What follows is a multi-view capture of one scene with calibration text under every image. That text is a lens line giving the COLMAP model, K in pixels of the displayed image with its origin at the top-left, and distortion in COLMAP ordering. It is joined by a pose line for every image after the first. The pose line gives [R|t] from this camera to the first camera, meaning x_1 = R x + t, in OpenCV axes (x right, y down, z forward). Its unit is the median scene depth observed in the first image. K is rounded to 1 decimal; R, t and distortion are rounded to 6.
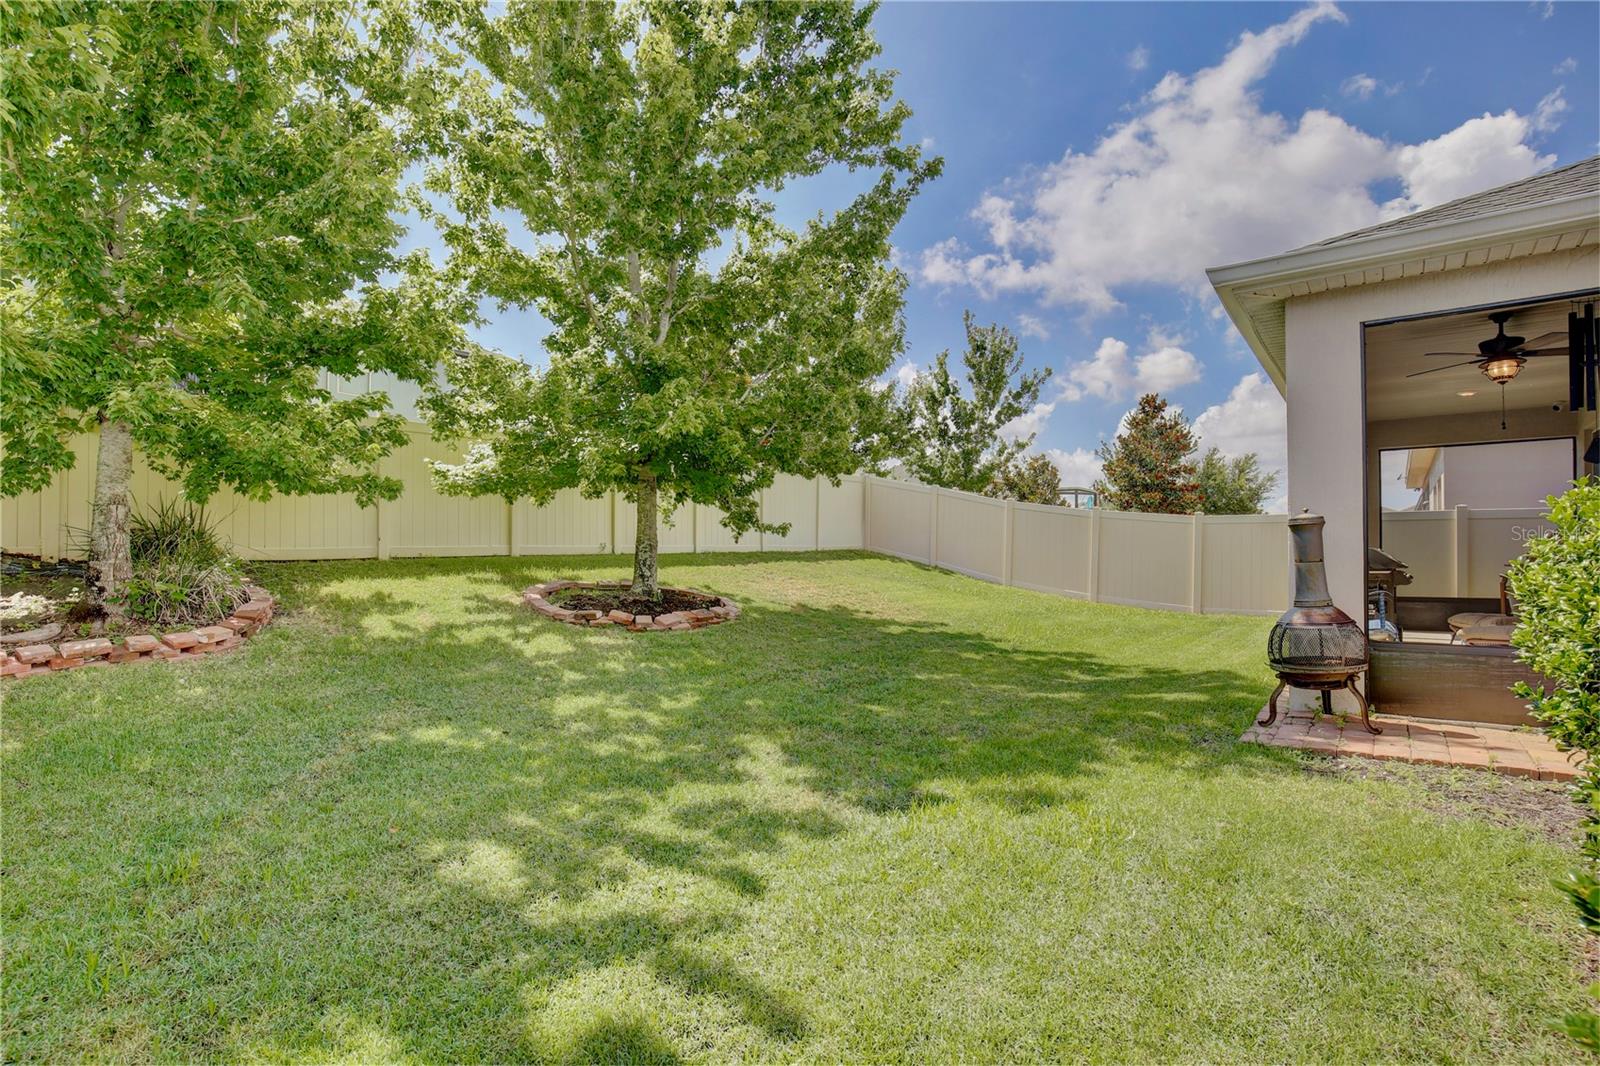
lens RADIAL K [[757.0, 0, 800.4], [0, 757.0, 548.1], [0, 0, 1]] dist [0.000190, -0.000126]
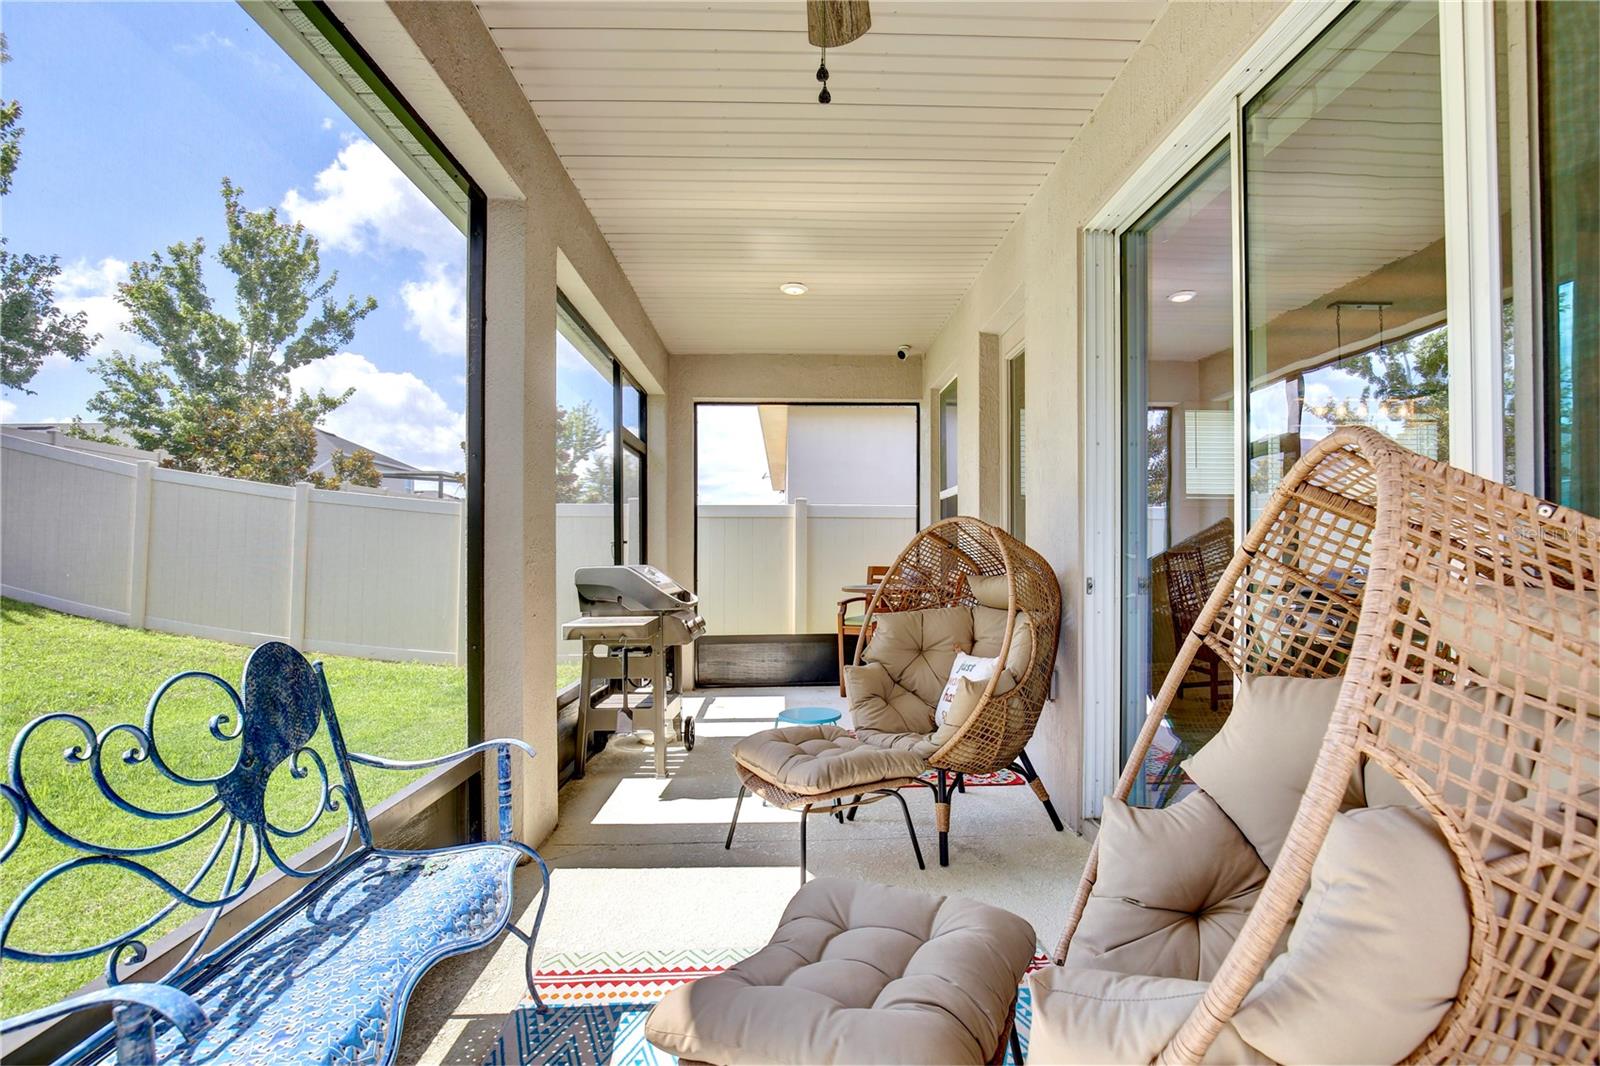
lens RADIAL K [[757.0, 0, 800.4], [0, 757.0, 548.1], [0, 0, 1]] dist [0.000190, -0.000126]
pose [[0.763130, 0.007980, 0.646195, 0.176728], [-0.005686, 0.999968, -0.005634, -0.000972], [-0.646220, 0.000625, 0.763151, 0.195361]]
